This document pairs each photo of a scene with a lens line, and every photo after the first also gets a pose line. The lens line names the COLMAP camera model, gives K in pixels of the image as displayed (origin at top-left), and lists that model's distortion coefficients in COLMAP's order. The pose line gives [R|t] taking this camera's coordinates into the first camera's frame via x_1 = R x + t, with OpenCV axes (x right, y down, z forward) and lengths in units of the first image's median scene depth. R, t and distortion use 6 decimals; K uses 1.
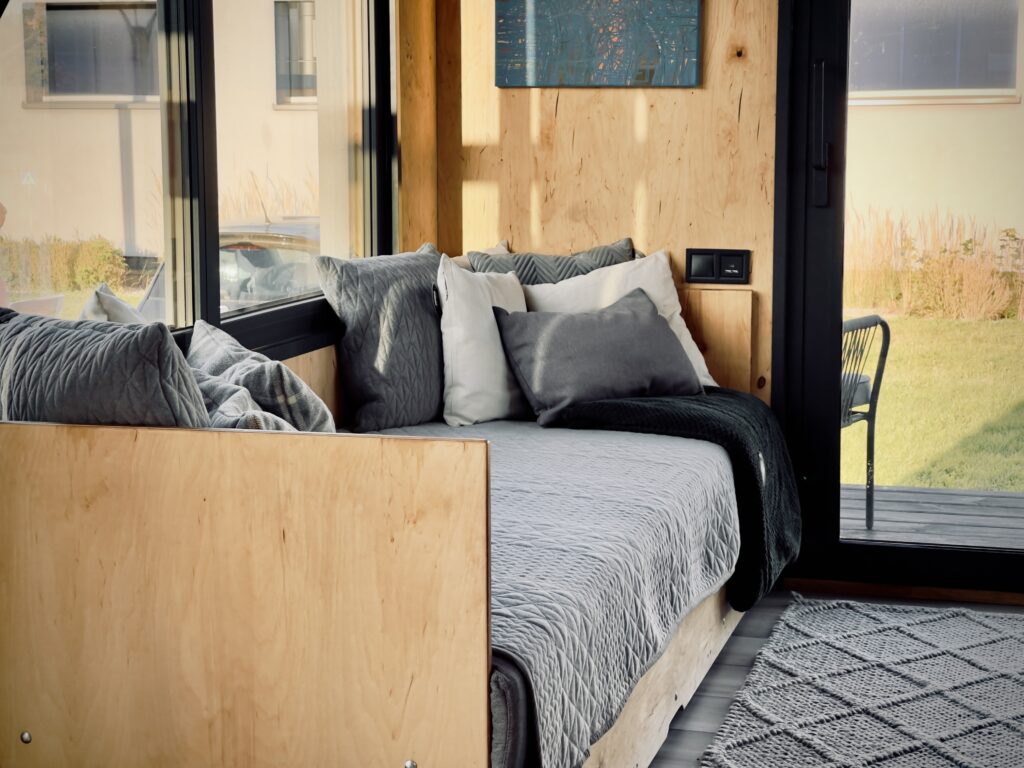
lens RADIAL K [[1929.8, 0, 507.9], [0, 1929.8, 379.2], [0, 0, 1]] dist [0.218653, -0.461127]
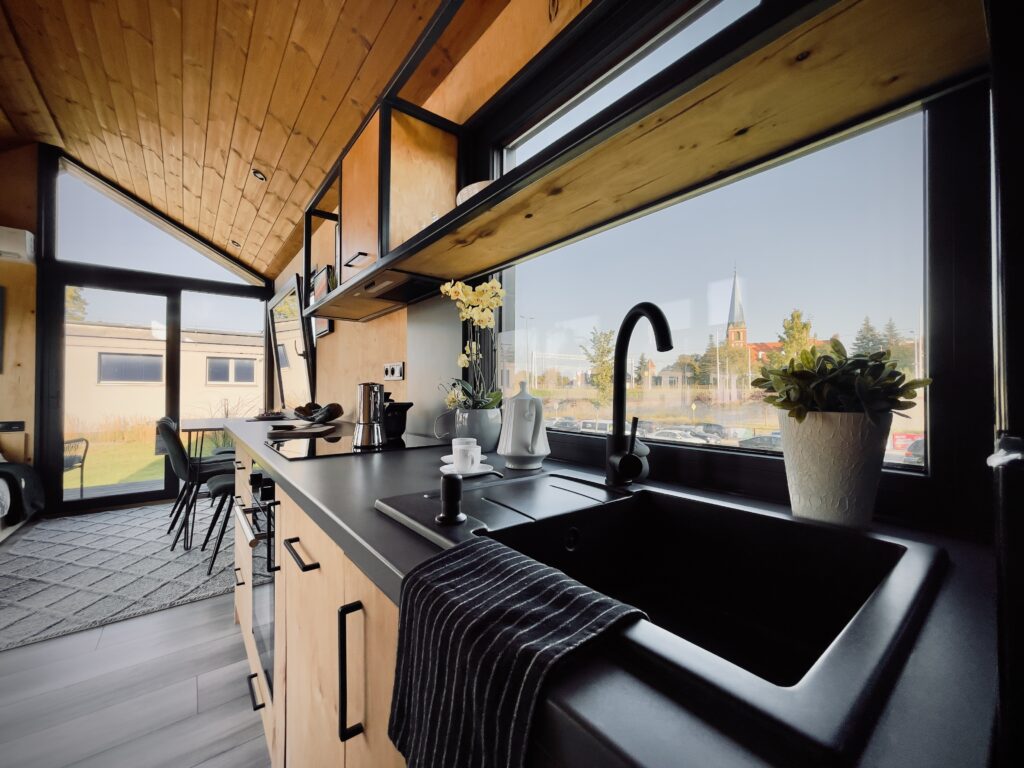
lens RADIAL K [[415.7, 0, 512.0], [0, 415.7, 384.0], [0, 0, 1]] dist [-0.012808, 0.009262]
pose [[0.590248, 0.017058, 0.807042, 0.043594], [0.103139, 0.989989, -0.096358, 0.031958], [-0.800606, 0.140113, 0.582579, -0.154545]]
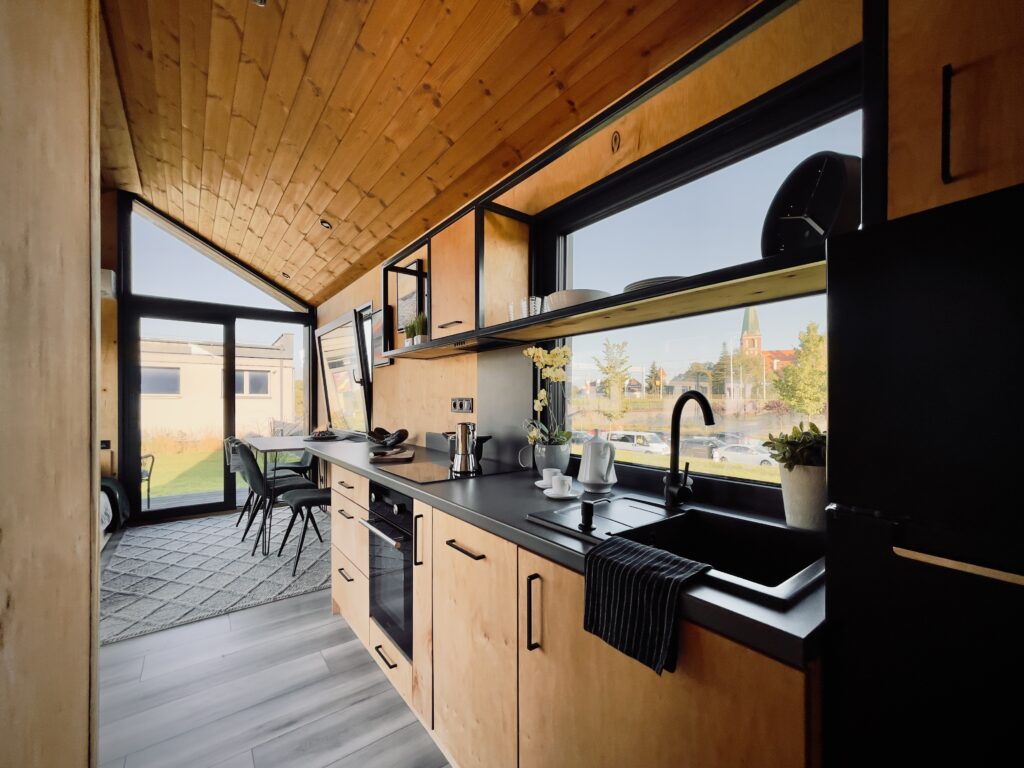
lens RADIAL K [[423.5, 0, 514.4], [0, 423.5, 400.3], [0, 0, 1]] dist [-0.006234, 0.000194]
pose [[0.601010, 0.003427, 0.799234, -0.069192], [0.102327, 0.991431, -0.081199, 0.005906], [-0.792664, 0.130584, 0.595509, -0.172128]]
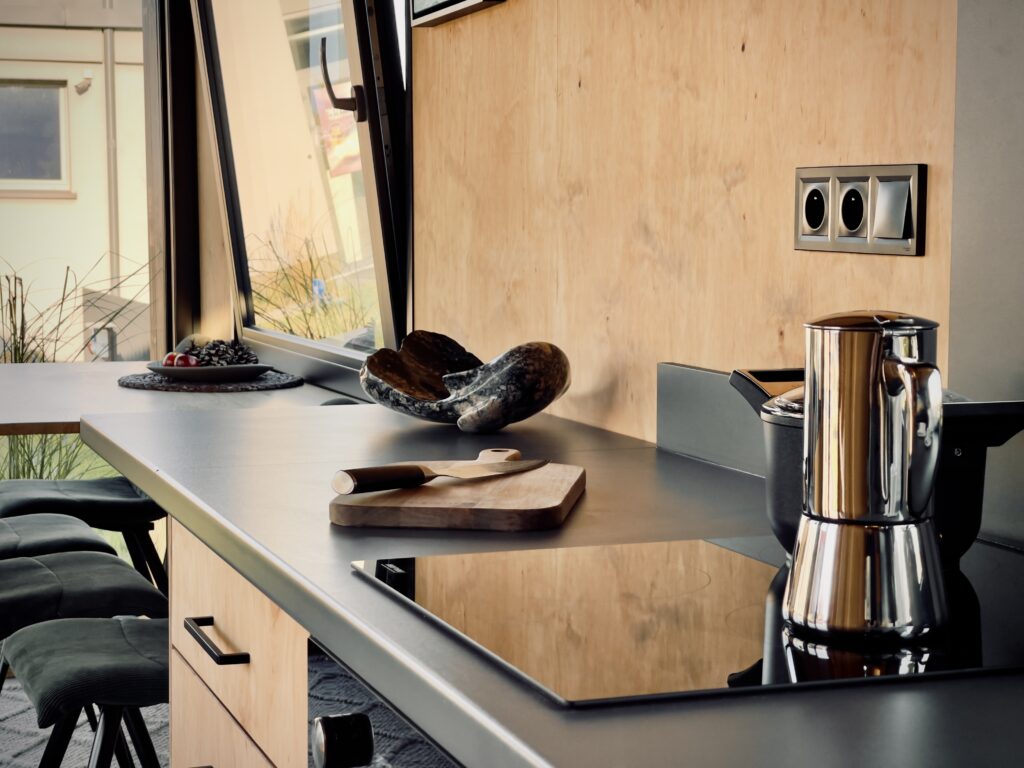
lens RADIAL K [[1926.2, 0, 491.4], [0, 1926.2, 383.6], [0, 0, 1]] dist [0.229773, -0.282925]
pose [[0.821947, -0.052691, 0.567122, 0.021170], [0.076725, 0.996879, -0.018581, 0.000395], [-0.564373, 0.058785, 0.823424, -0.091591]]
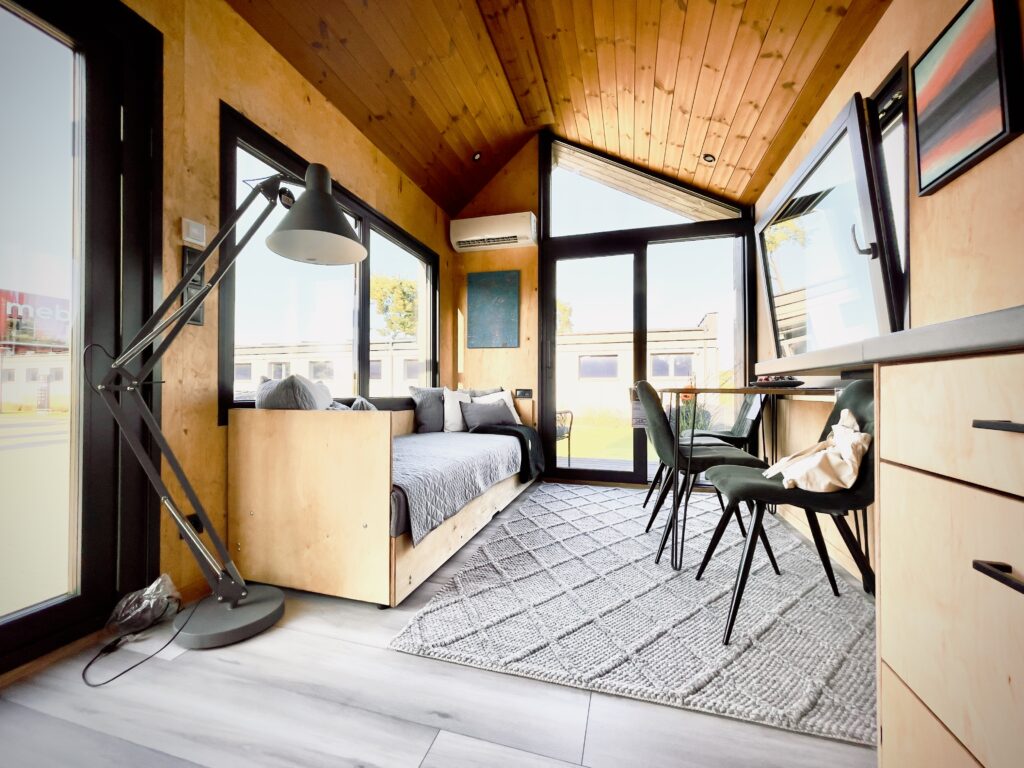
lens RADIAL K [[416.1, 0, 507.3], [0, 416.1, 388.3], [0, 0, 1]] dist [-0.009527, 0.008764]
pose [[0.999826, 0.006435, -0.017505, 0.101532], [-0.008741, 0.990802, -0.135033, 0.046646], [0.016475, 0.135163, 0.990686, 0.215988]]
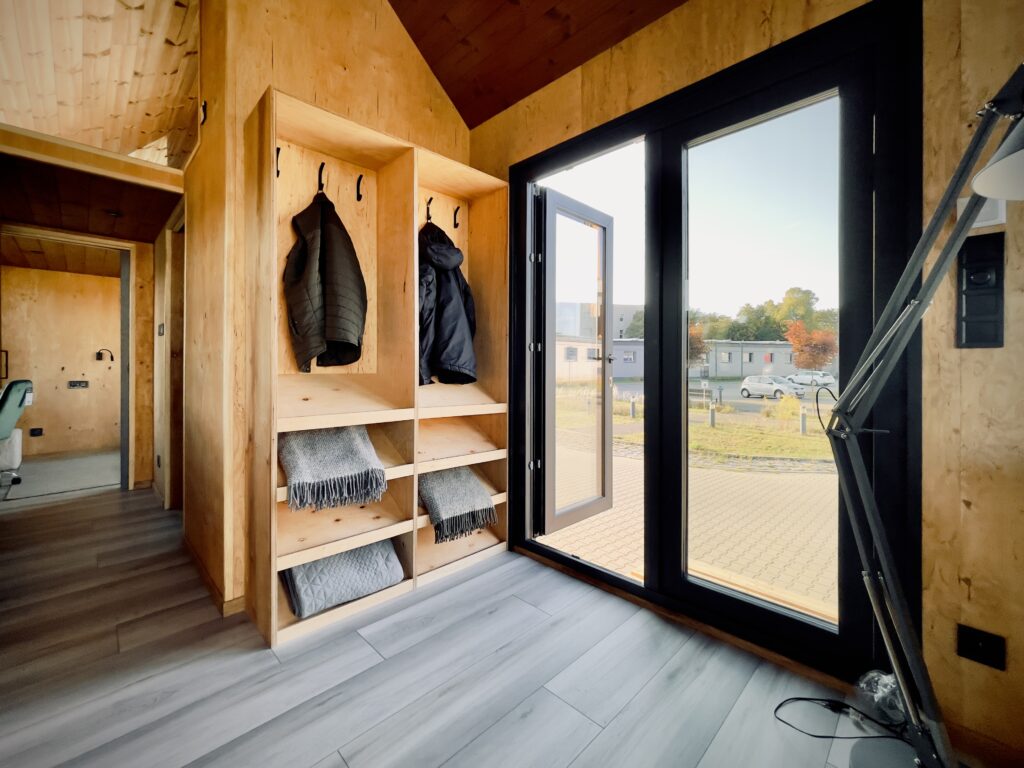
lens RADIAL K [[438.4, 0, 513.2], [0, 438.4, 366.4], [0, 0, 1]] dist [-0.013989, 0.009387]
pose [[-0.497897, 0.002260, -0.867233, 0.184806], [-0.115063, 0.990984, 0.068642, -0.035292], [0.859569, 0.133963, -0.493148, 0.469765]]
